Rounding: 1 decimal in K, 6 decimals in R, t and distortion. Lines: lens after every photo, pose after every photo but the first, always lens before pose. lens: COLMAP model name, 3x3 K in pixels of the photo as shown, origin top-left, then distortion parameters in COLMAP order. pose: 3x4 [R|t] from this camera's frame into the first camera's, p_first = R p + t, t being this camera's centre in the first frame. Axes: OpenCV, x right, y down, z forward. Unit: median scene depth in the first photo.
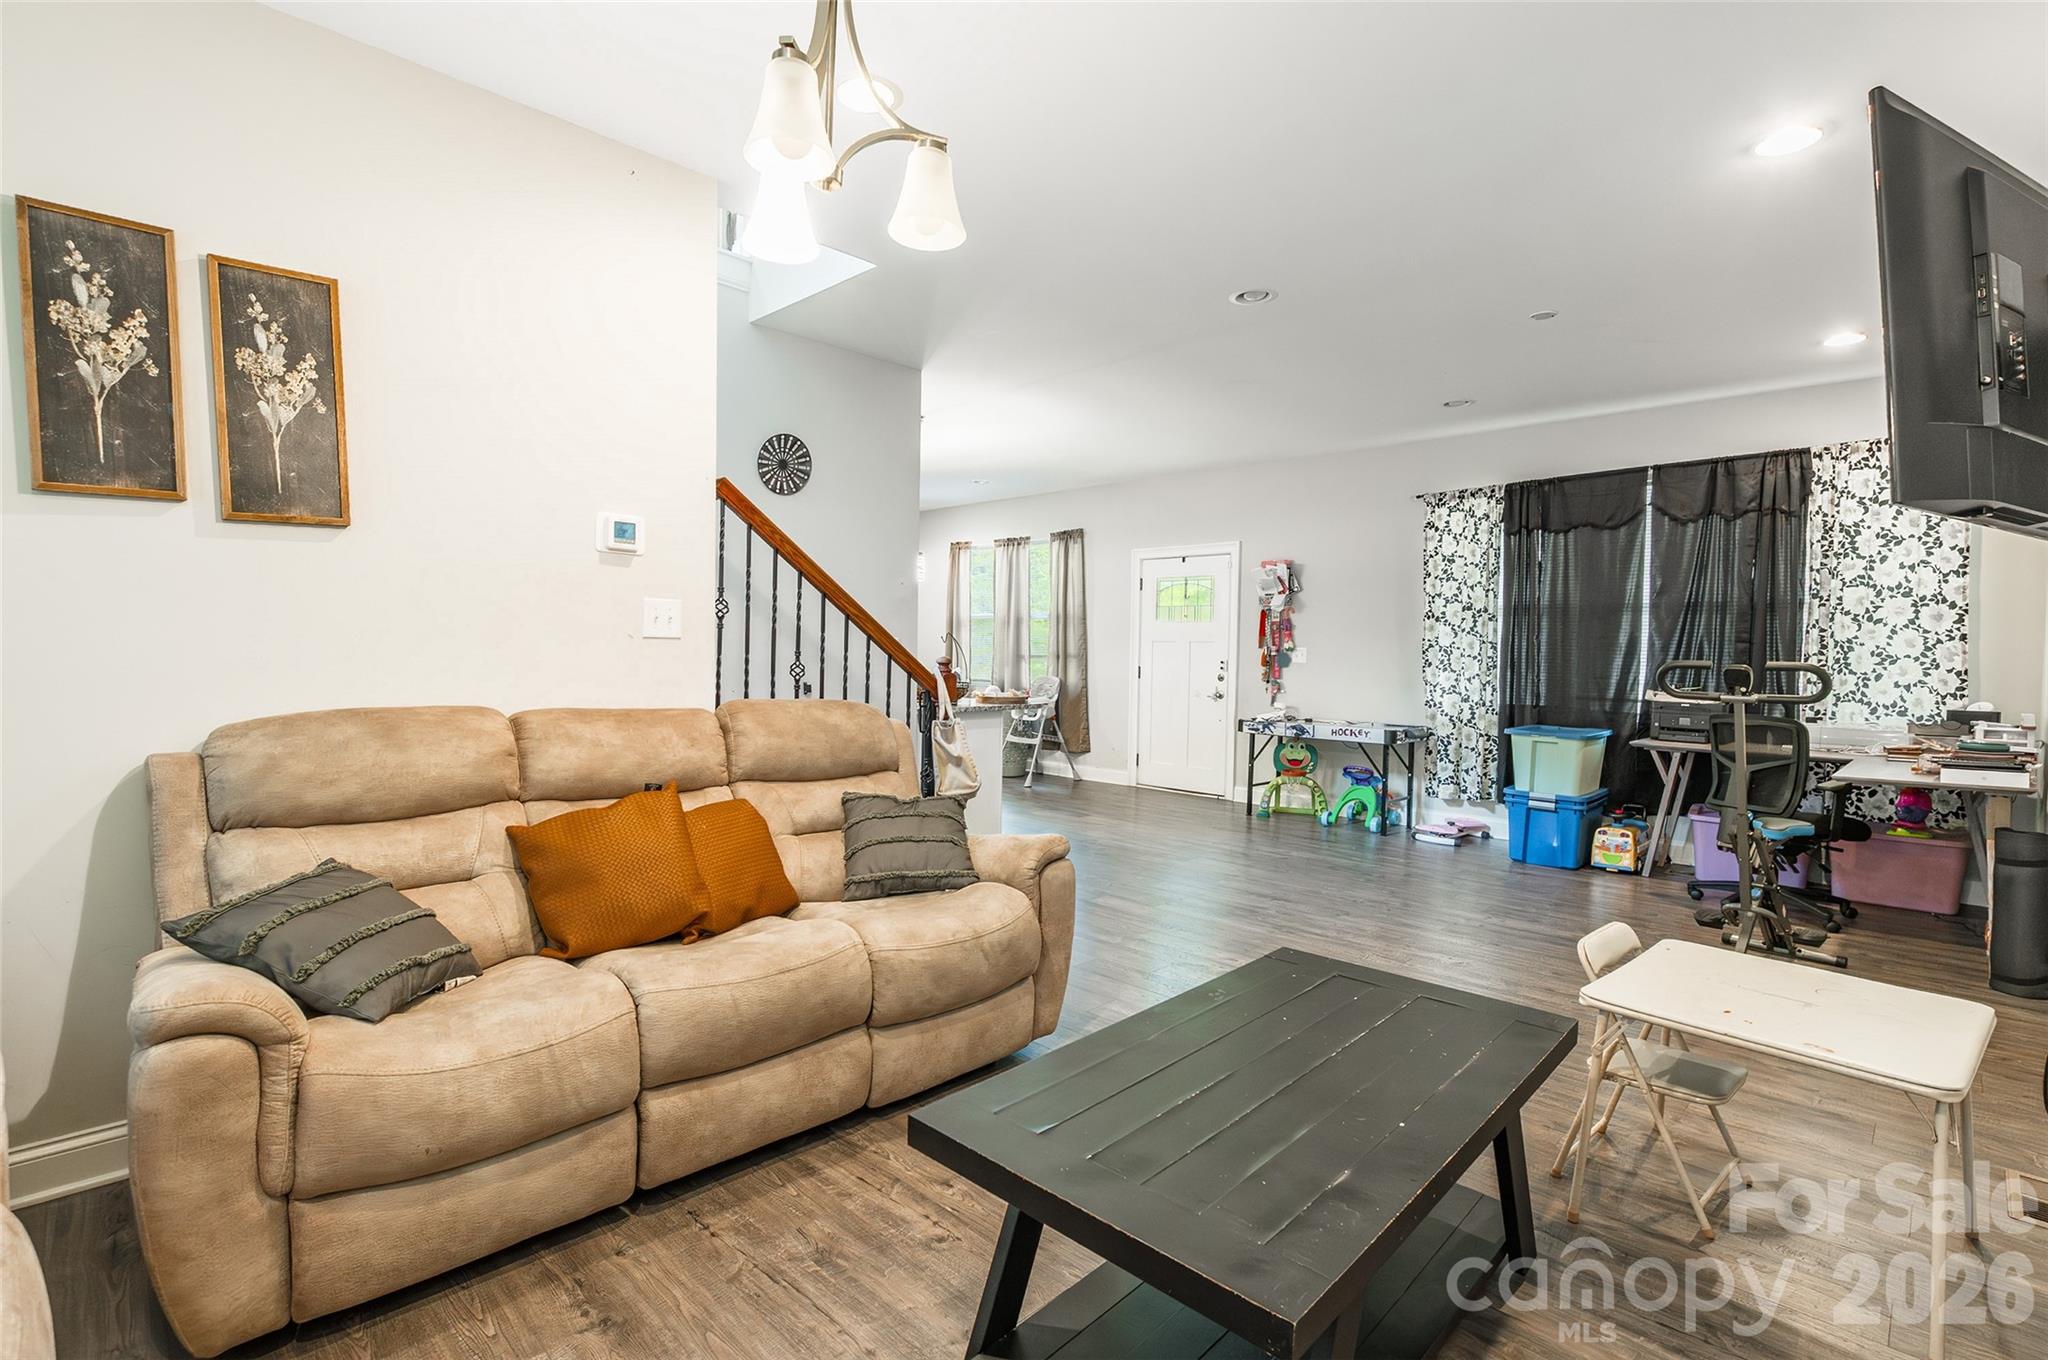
lens RADIAL K [[963.5, 0, 1019.8], [0, 963.5, 655.3], [0, 0, 1]] dist [-0.003371, -0.000457]
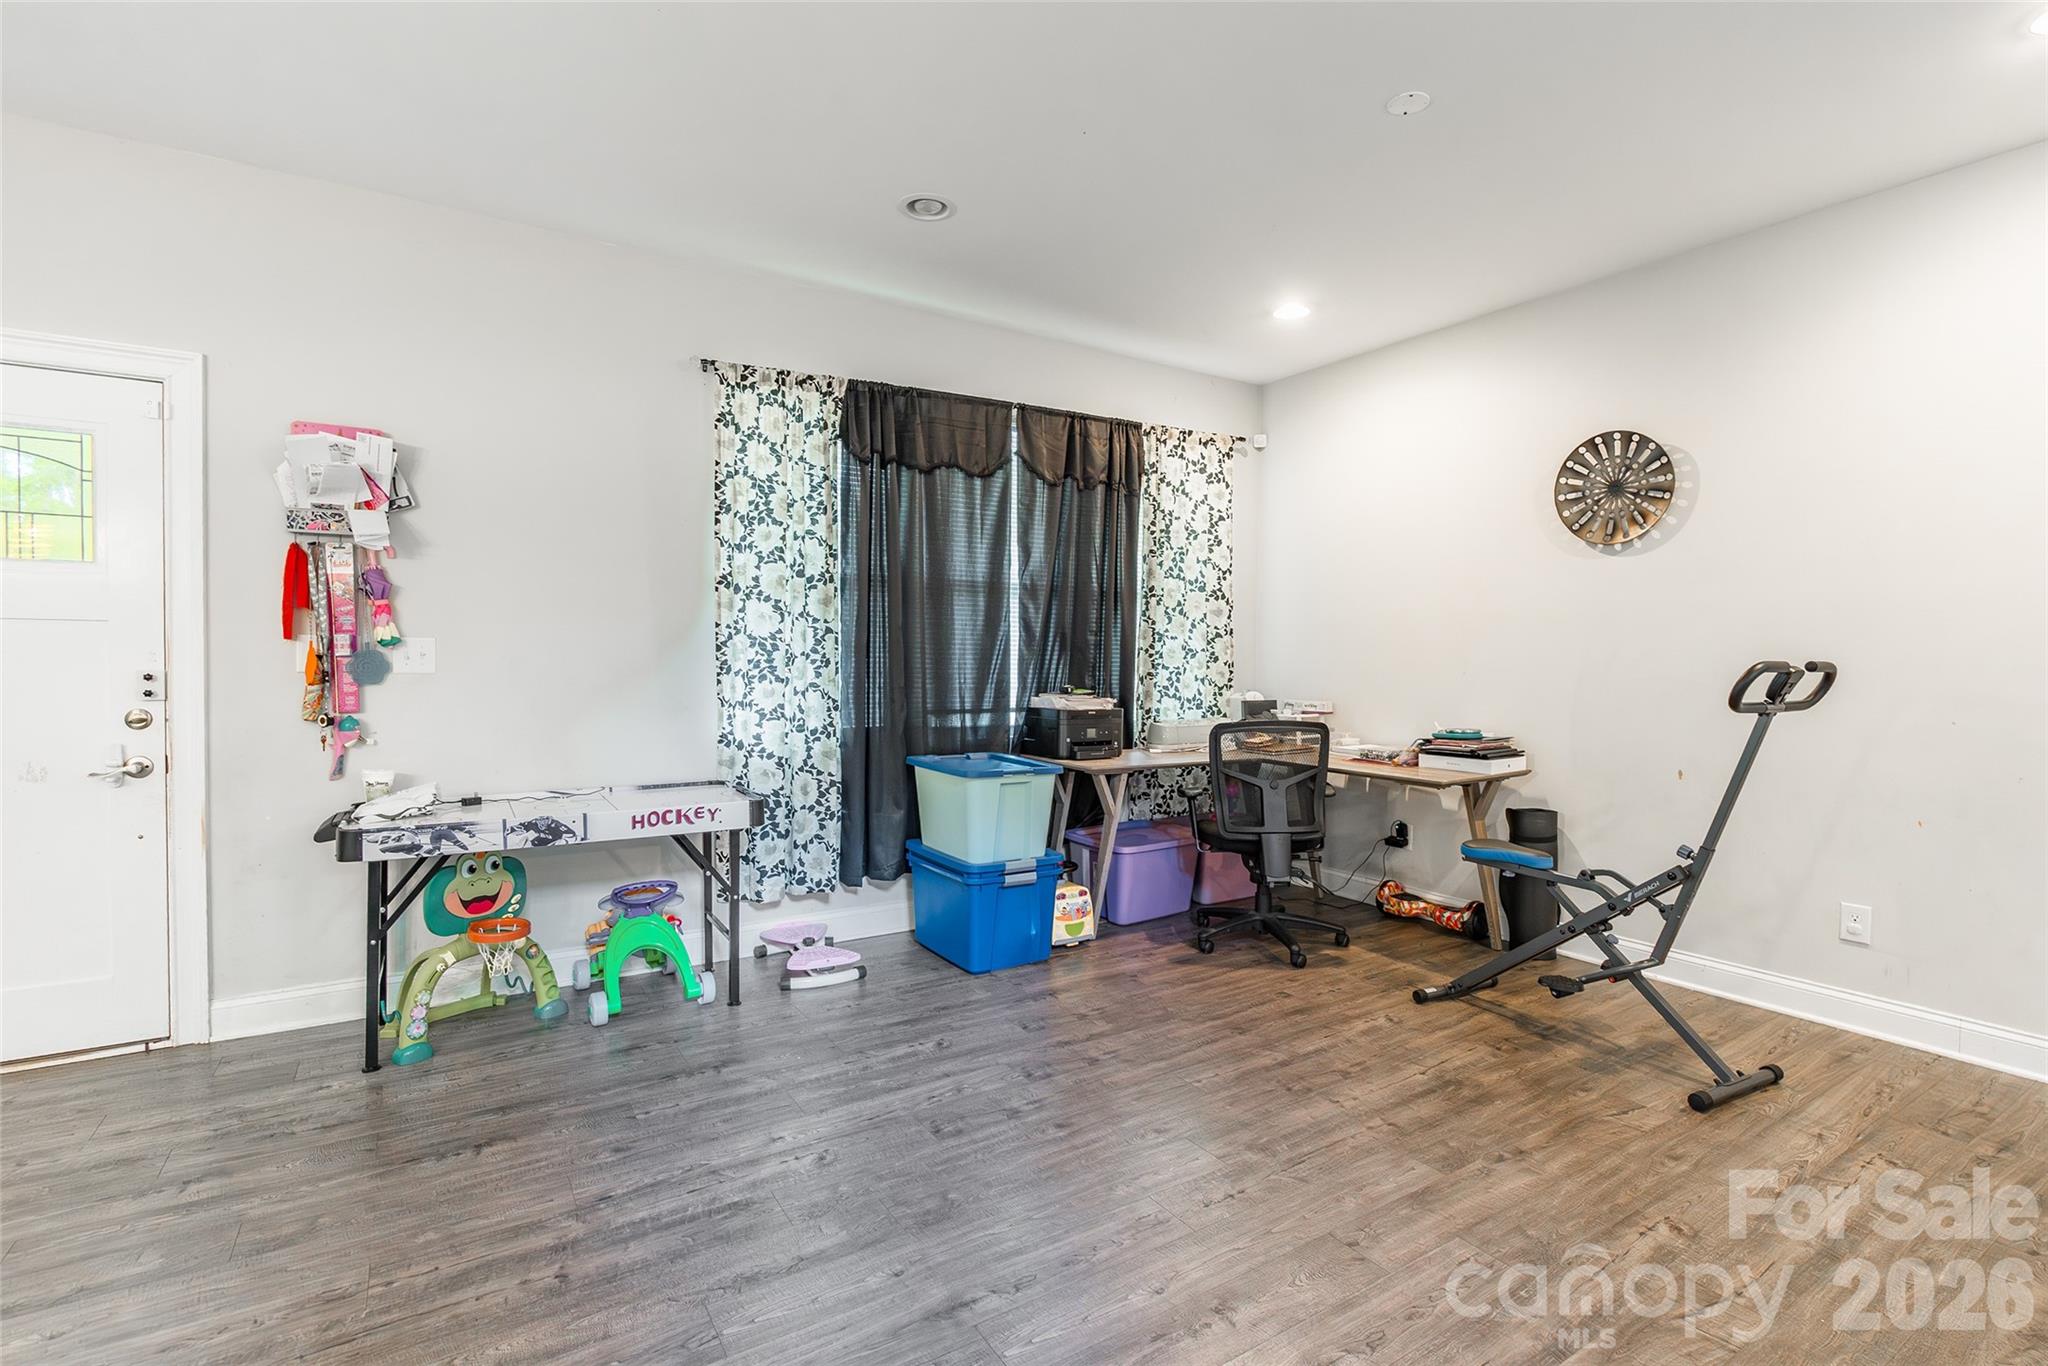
lens RADIAL K [[963.5, 0, 1019.8], [0, 963.5, 658.3], [0, 0, 1]] dist [-0.003371, -0.000457]
pose [[0.211665, -0.021448, 0.977107, -0.090876], [0.000166, 0.999760, 0.021909, -0.009620], [-0.977342, -0.004475, 0.211617, 0.765391]]
